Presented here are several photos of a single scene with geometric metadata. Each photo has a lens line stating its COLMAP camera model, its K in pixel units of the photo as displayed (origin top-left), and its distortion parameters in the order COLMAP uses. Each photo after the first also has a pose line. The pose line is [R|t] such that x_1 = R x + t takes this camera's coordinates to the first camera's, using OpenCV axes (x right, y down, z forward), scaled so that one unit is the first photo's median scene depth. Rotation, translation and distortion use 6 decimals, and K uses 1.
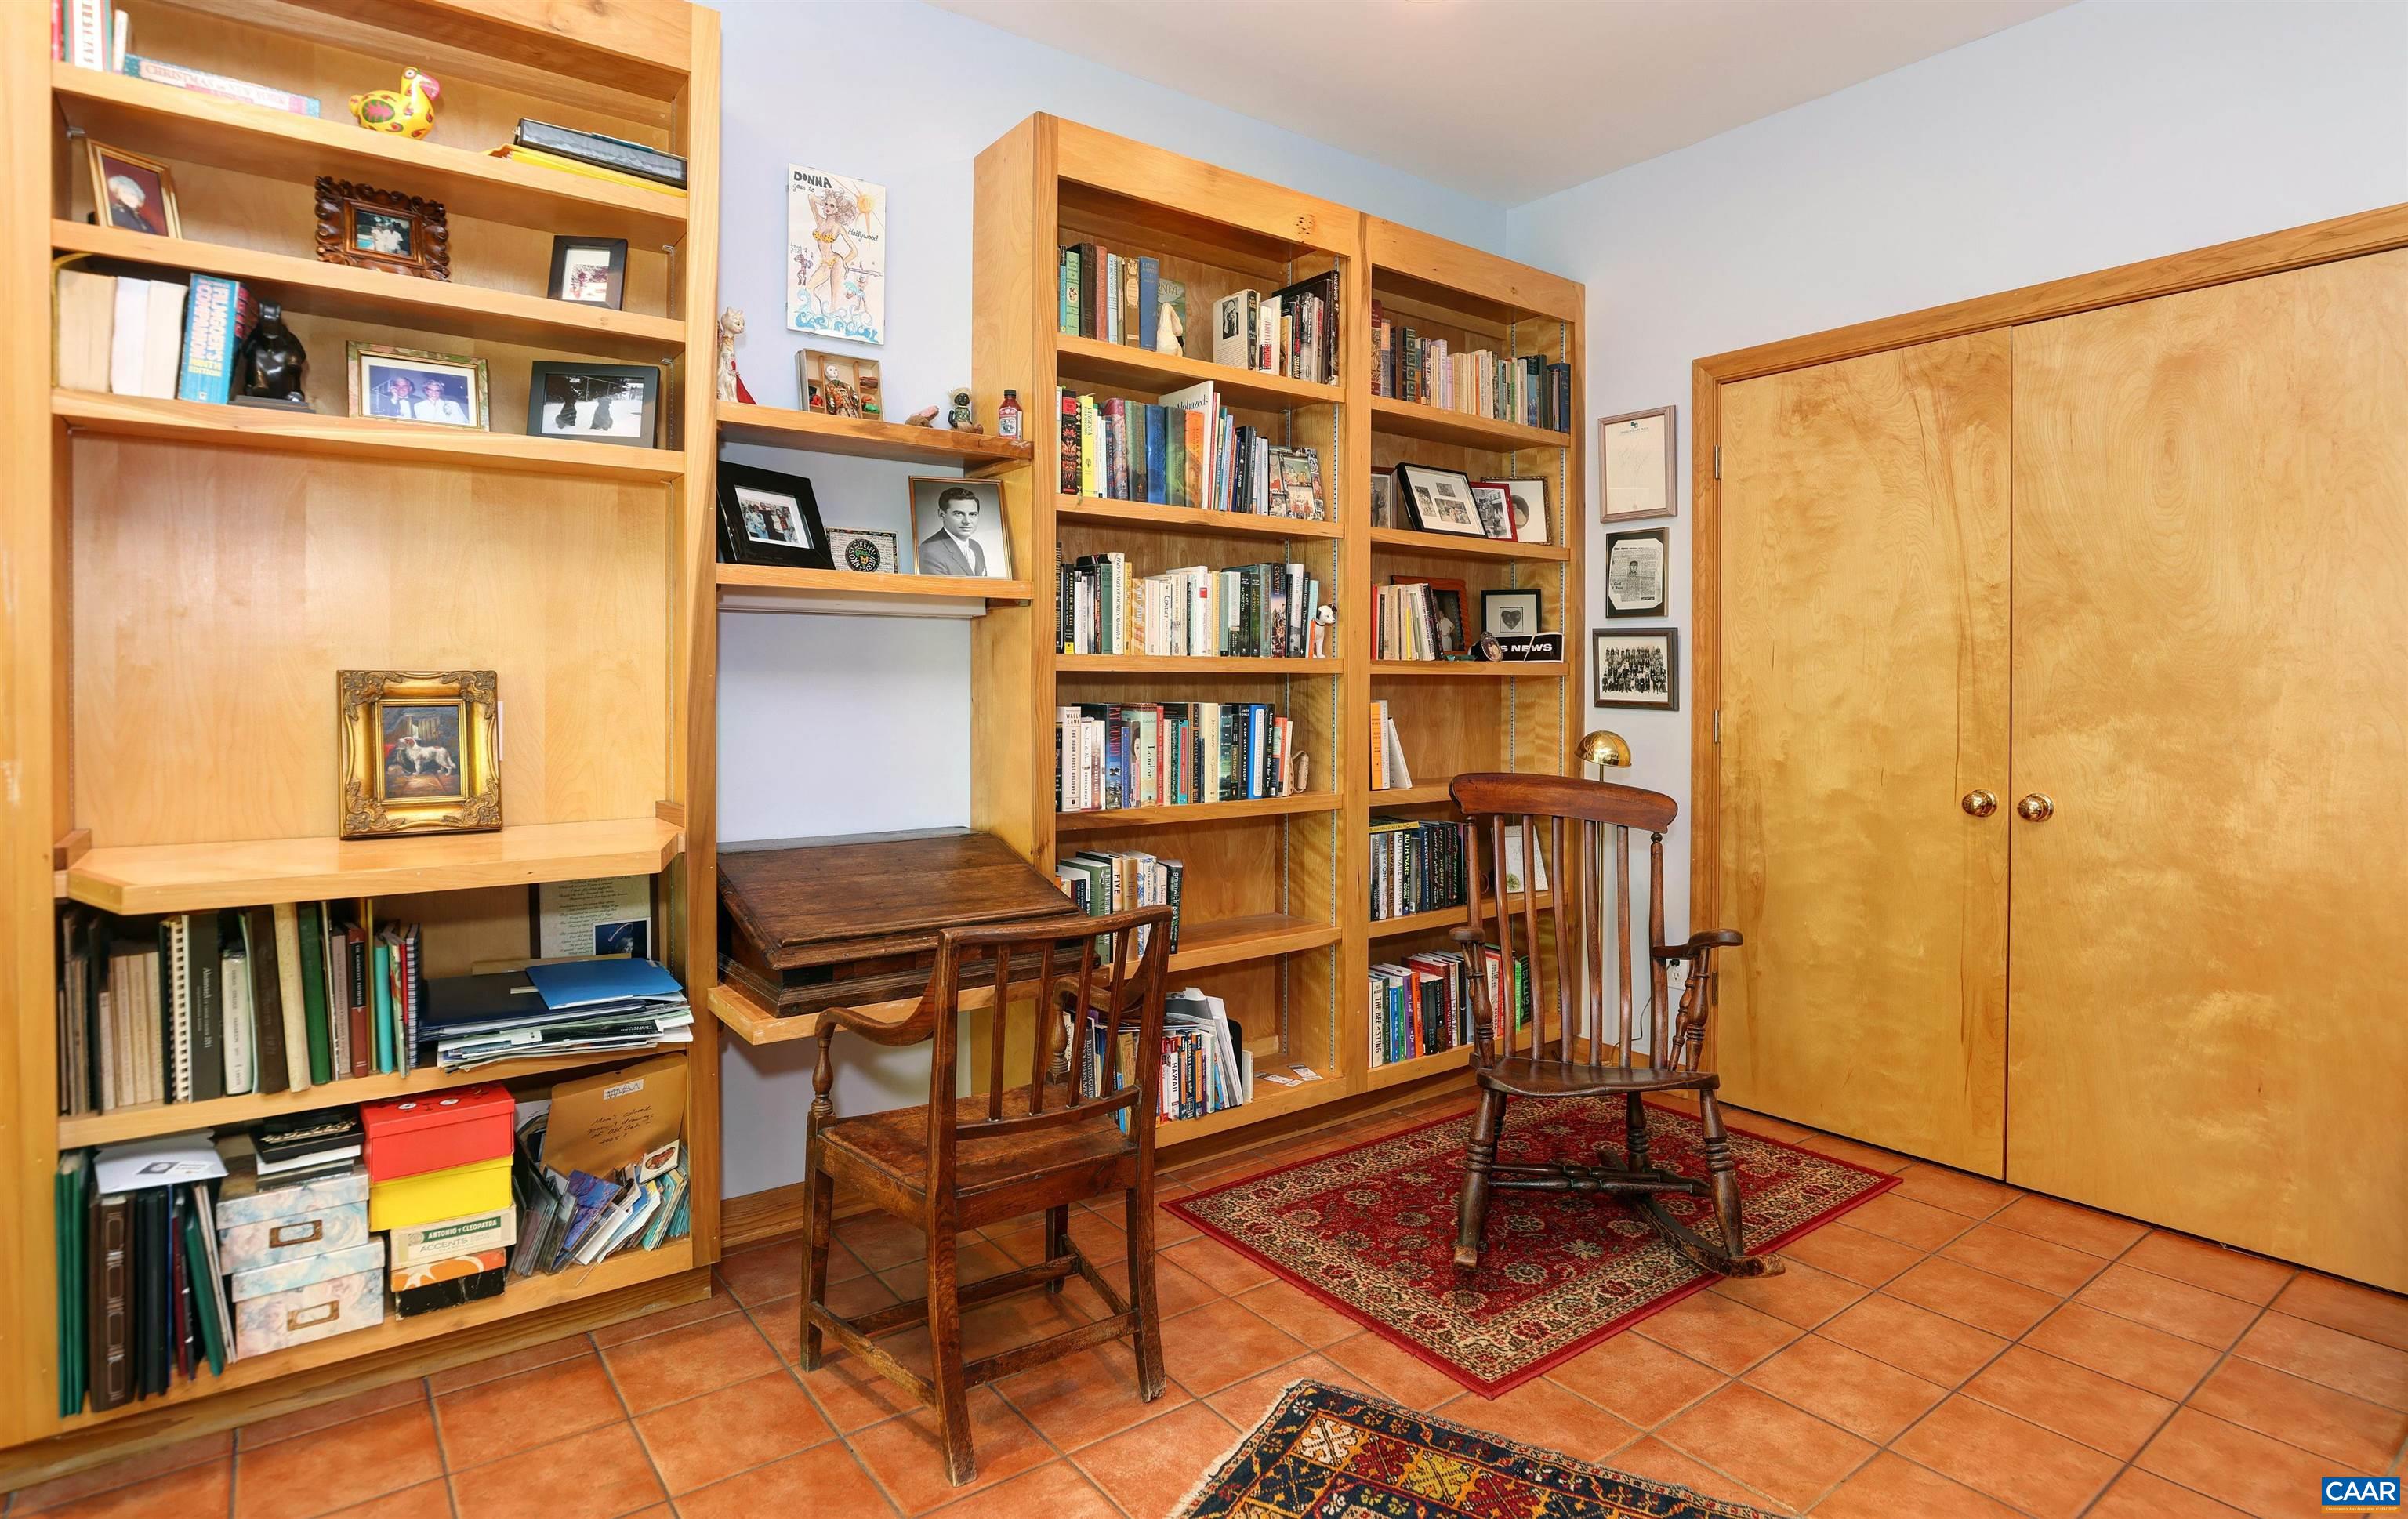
lens RADIAL K [[1271.7, 0, 1209.8], [0, 1271.7, 708.9], [0, 0, 1]] dist [-0.026794, -0.000441]
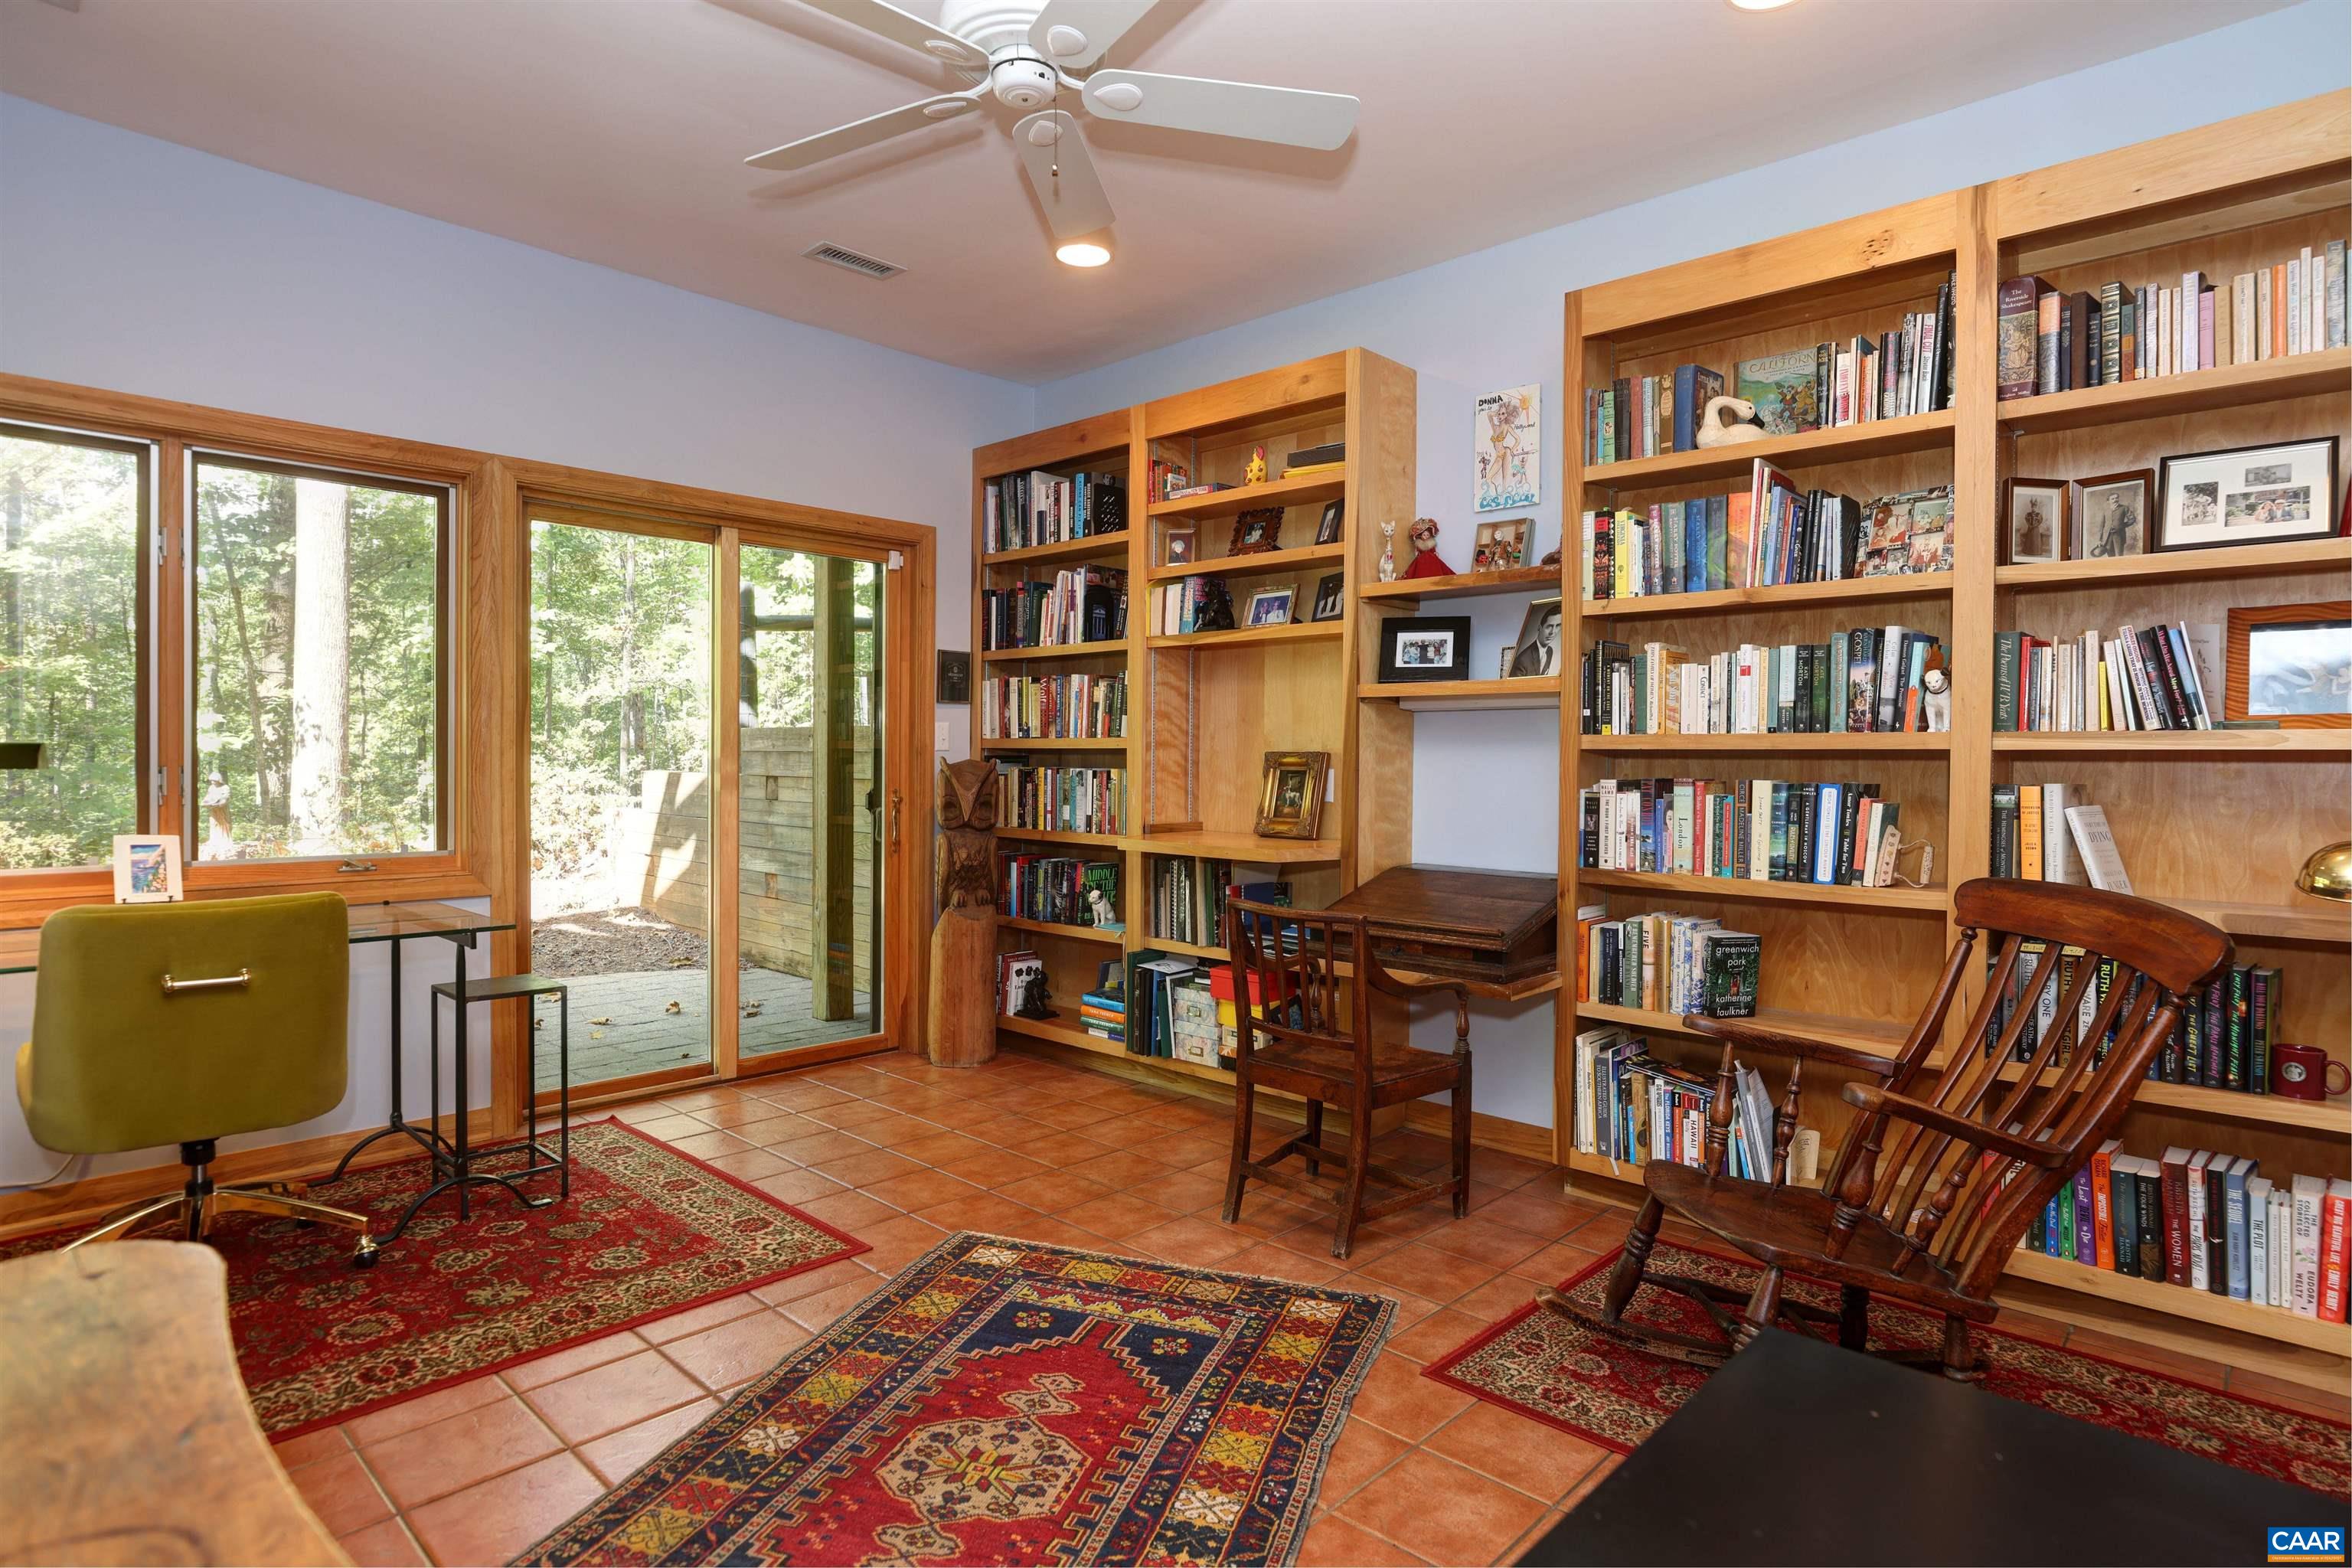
lens RADIAL K [[1220.6, 0, 1176.0], [0, 1220.6, 784.0], [0, 0, 1]] dist [-0.003087, -0.000408]
pose [[0.166256, 0.020368, -0.985872, 0.920361], [-0.026155, 0.999526, 0.016240, -0.005588], [0.985736, 0.023085, 0.166710, 0.414146]]
